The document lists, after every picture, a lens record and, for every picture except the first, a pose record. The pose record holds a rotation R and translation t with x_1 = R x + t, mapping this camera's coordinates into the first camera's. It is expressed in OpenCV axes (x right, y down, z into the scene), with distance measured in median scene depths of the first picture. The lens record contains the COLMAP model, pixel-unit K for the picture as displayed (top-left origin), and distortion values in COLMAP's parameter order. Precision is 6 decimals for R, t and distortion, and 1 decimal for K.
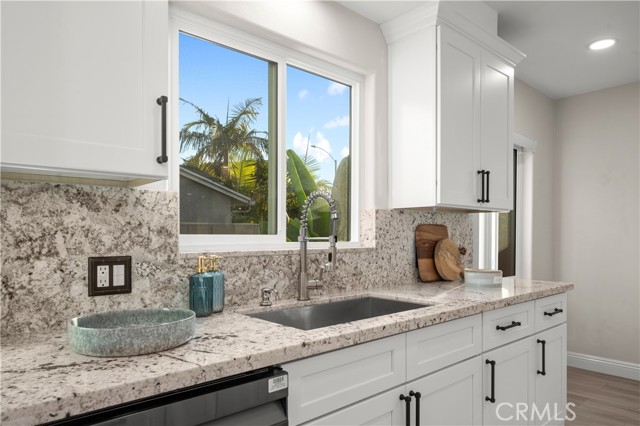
lens RADIAL K [[432.9, 0, 327.8], [0, 432.9, 237.1], [0, 0, 1]] dist [0.009477, 0.005067]
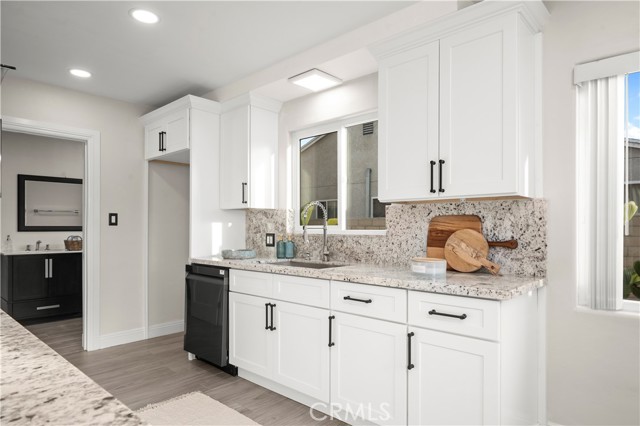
lens RADIAL K [[384.2, 0, 332.6], [0, 384.2, 225.0], [0, 0, 1]] dist [0.000666, 0.000289]
pose [[0.085407, -0.005248, -0.996332, 1.903770], [-0.004299, 0.999975, -0.005635, 0.000473], [0.996337, 0.004765, 0.085382, 1.076095]]
